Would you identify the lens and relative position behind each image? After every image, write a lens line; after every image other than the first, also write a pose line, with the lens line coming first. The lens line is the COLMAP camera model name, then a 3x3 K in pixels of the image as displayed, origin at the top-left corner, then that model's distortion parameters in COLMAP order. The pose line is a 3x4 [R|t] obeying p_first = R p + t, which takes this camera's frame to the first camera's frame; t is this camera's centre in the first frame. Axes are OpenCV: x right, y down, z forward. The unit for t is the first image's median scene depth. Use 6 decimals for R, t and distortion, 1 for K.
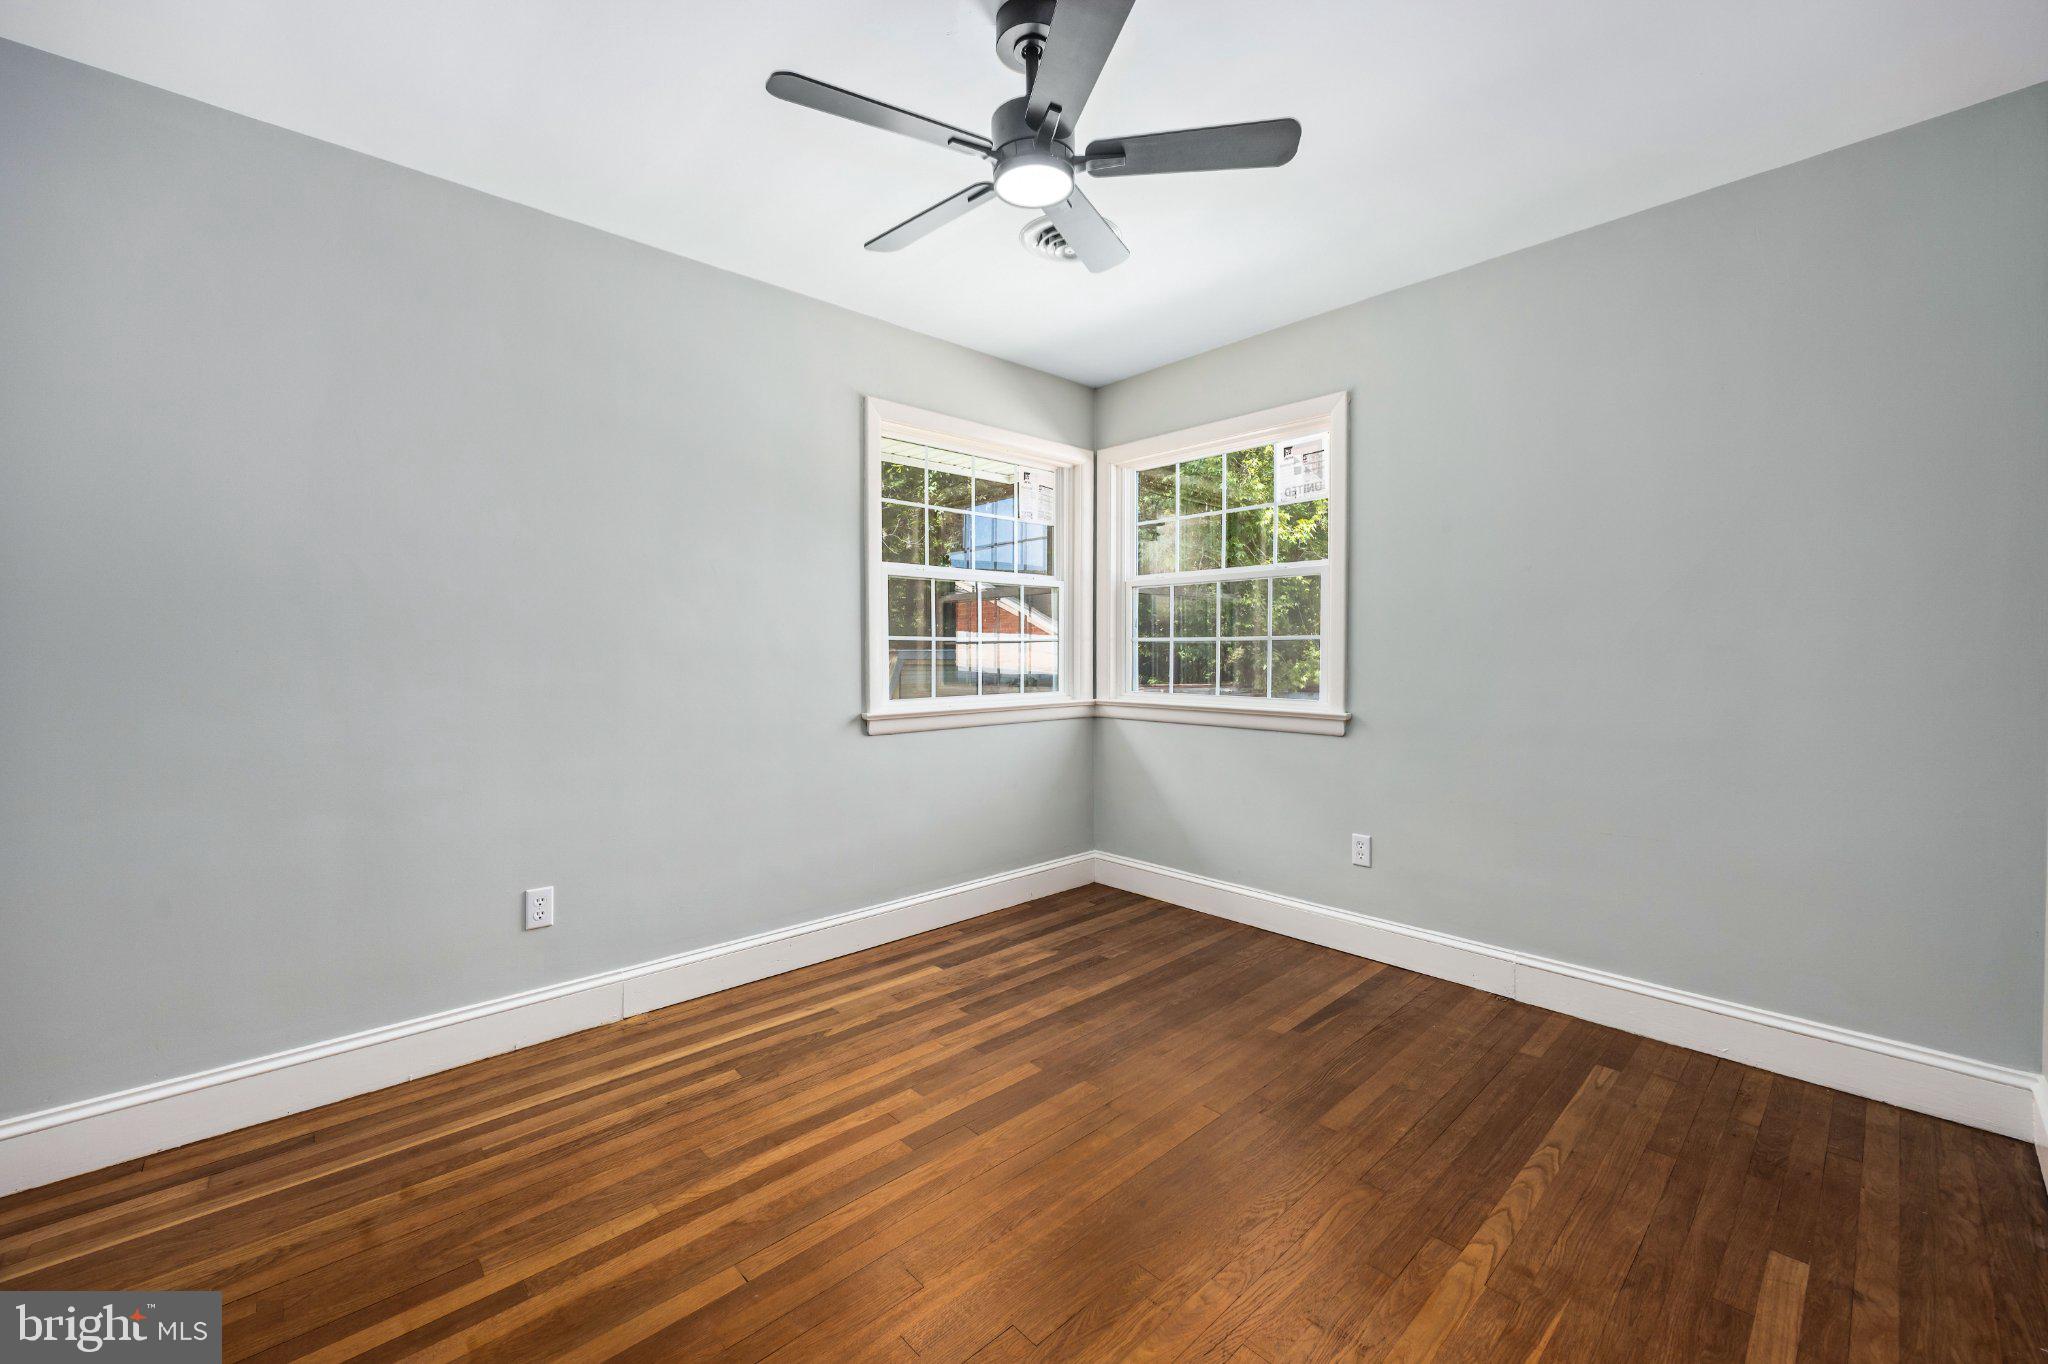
lens RADIAL K [[813.4, 0, 1033.4], [0, 813.4, 669.1], [0, 0, 1]] dist [0.000474, 0.000283]
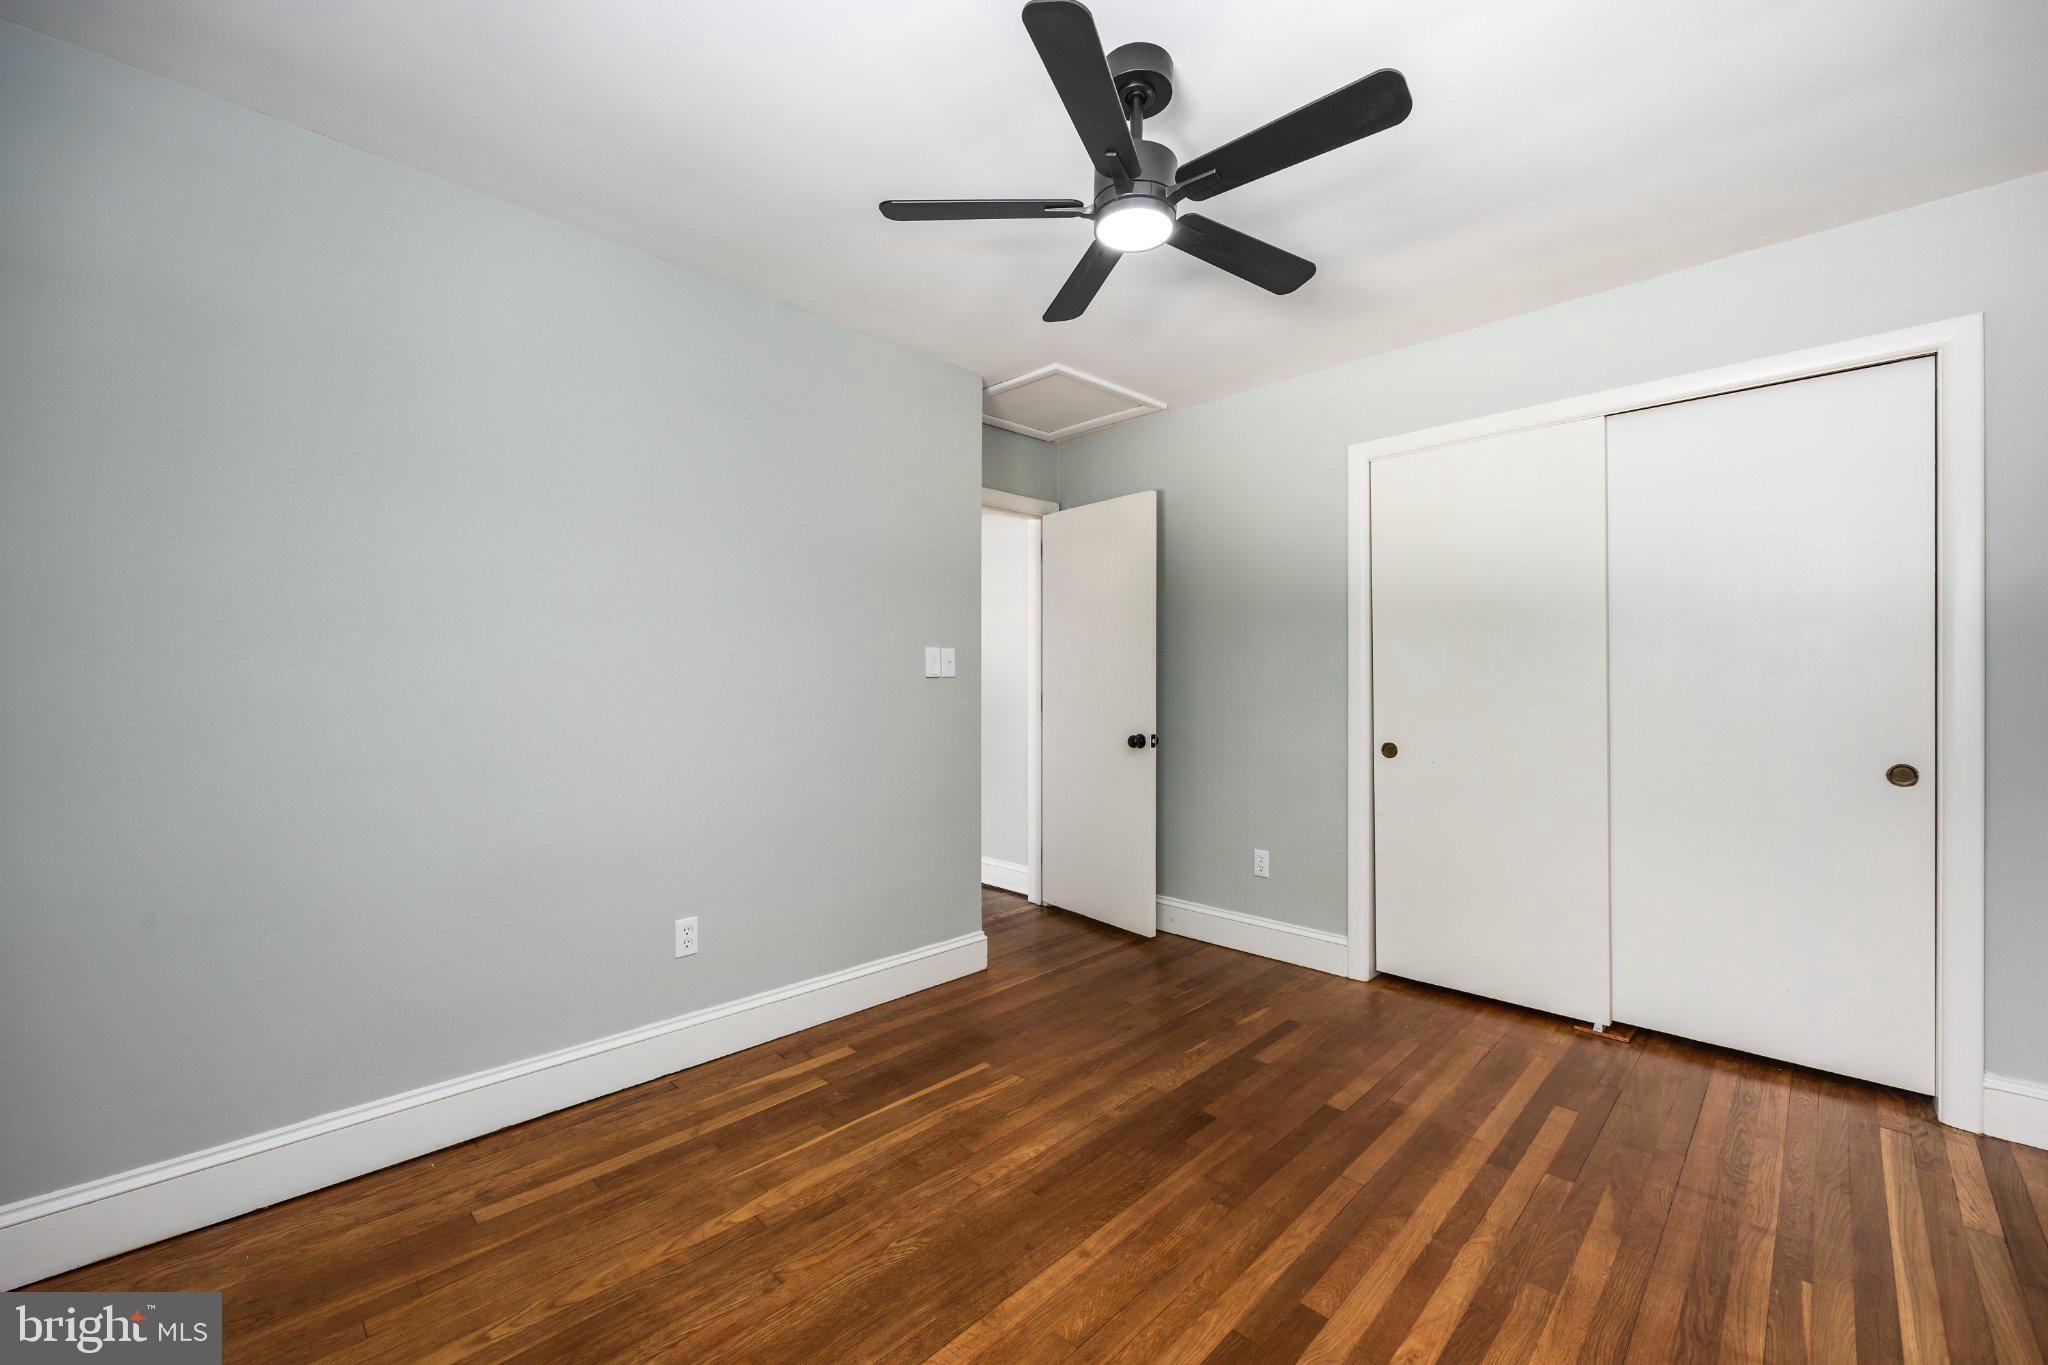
lens RADIAL K [[813.4, 0, 1016.5], [0, 813.4, 684.7], [0, 0, 1]] dist [0.000474, 0.000283]
pose [[-0.999651, 0.003772, -0.026163, 0.111901], [0.003221, 0.999772, 0.021100, -0.034111], [0.026237, 0.021008, -0.999435, 1.286104]]
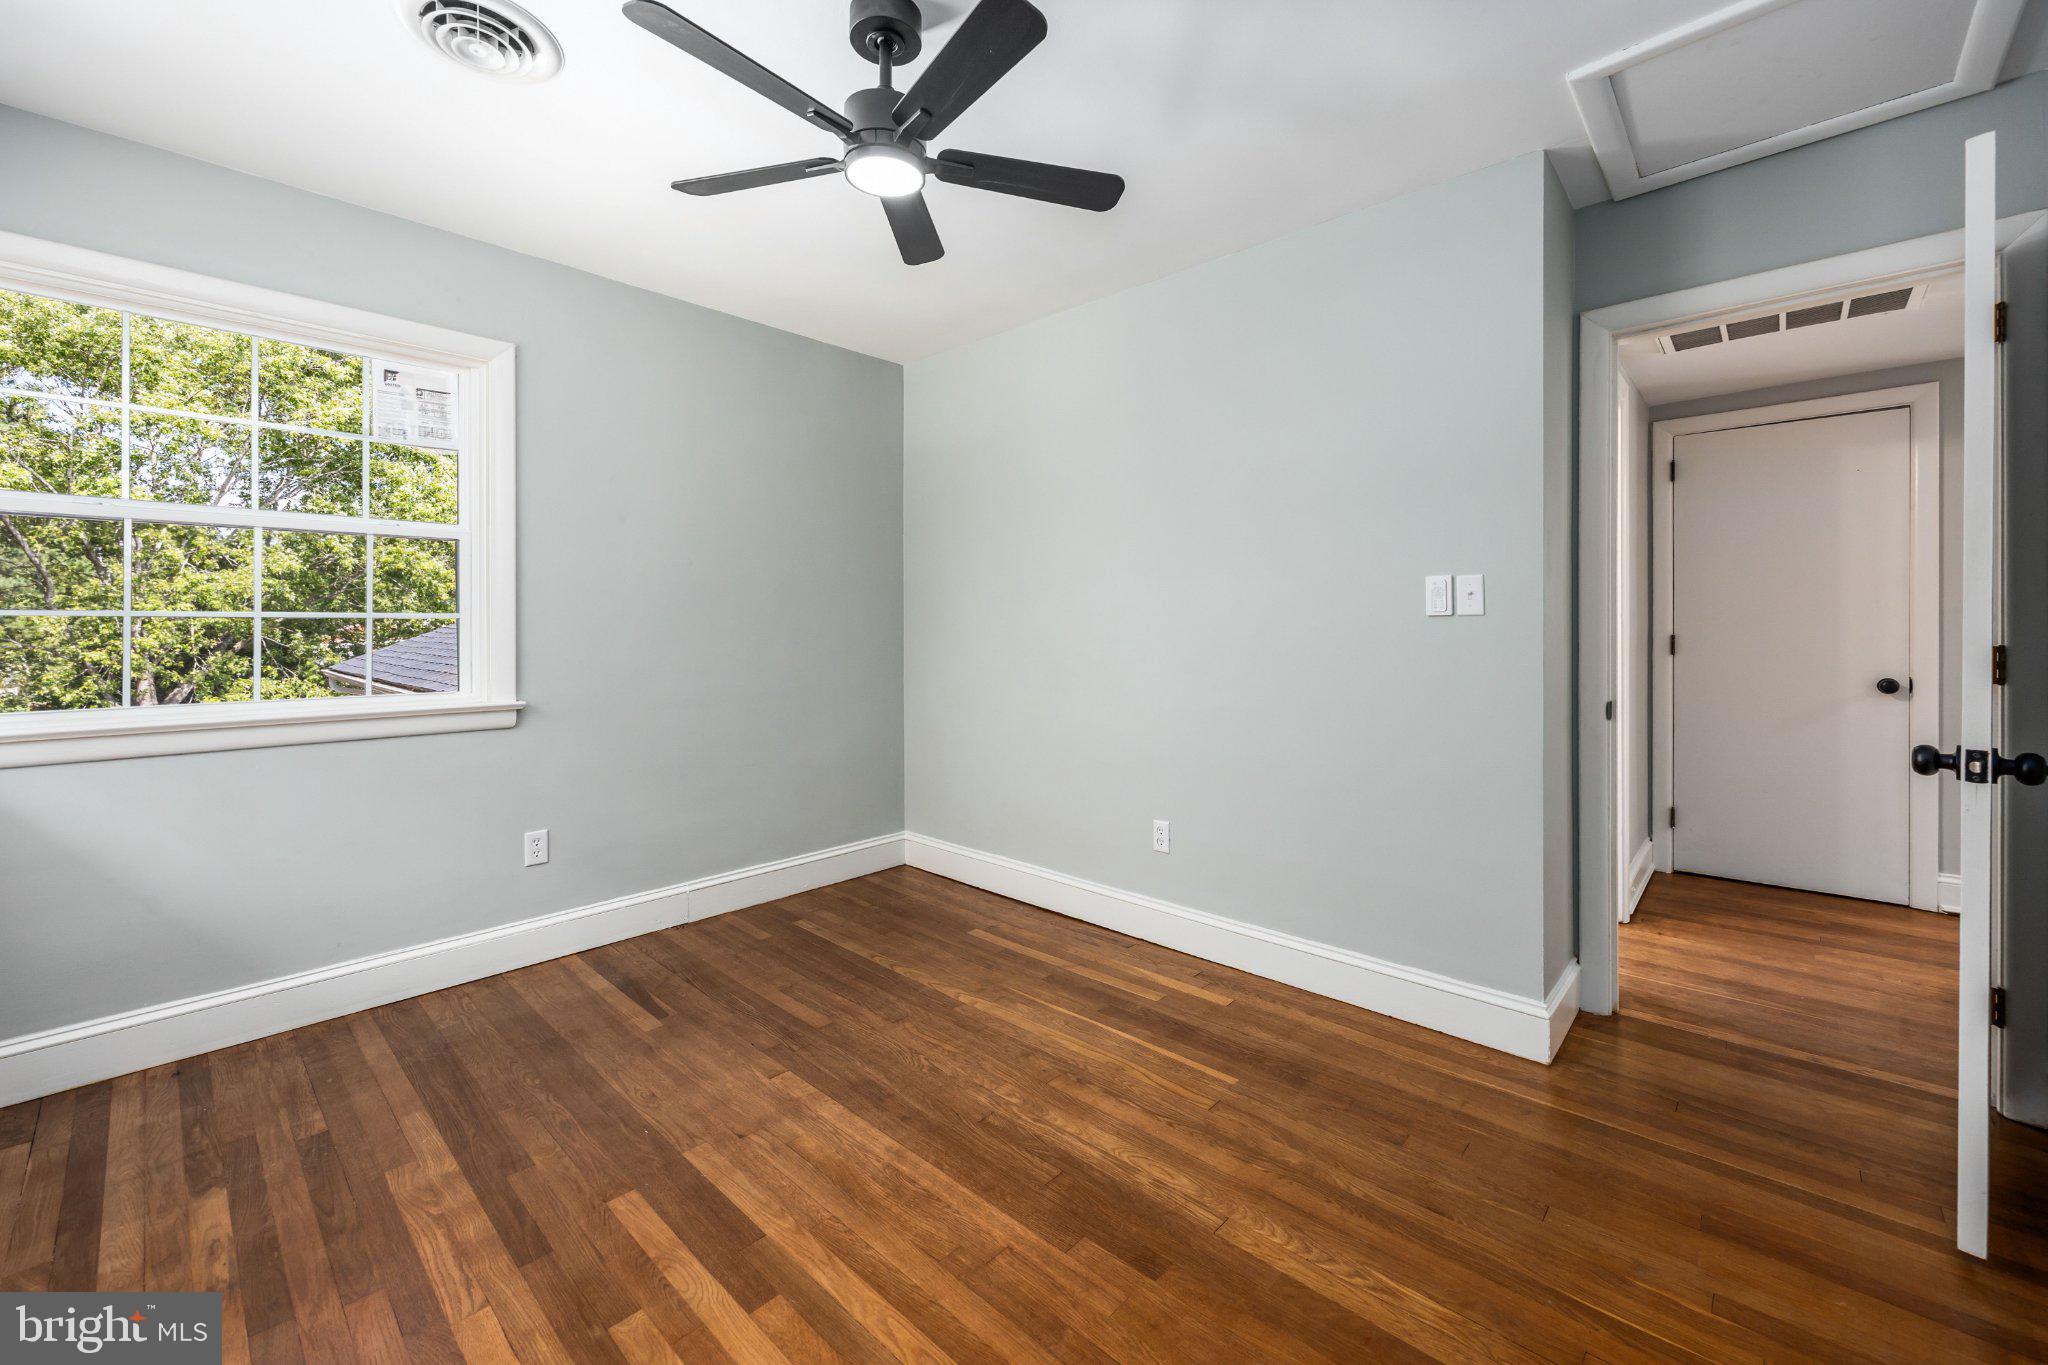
lens RADIAL K [[813.4, 0, 1049.9], [0, 813.4, 629.9], [0, 0, 1]] dist [0.000474, 0.000283]
pose [[-0.087080, 0.000646, 0.996201, -0.660994], [0.022767, 0.999740, 0.001342, -0.015326], [-0.995941, 0.022798, -0.087072, 0.573296]]
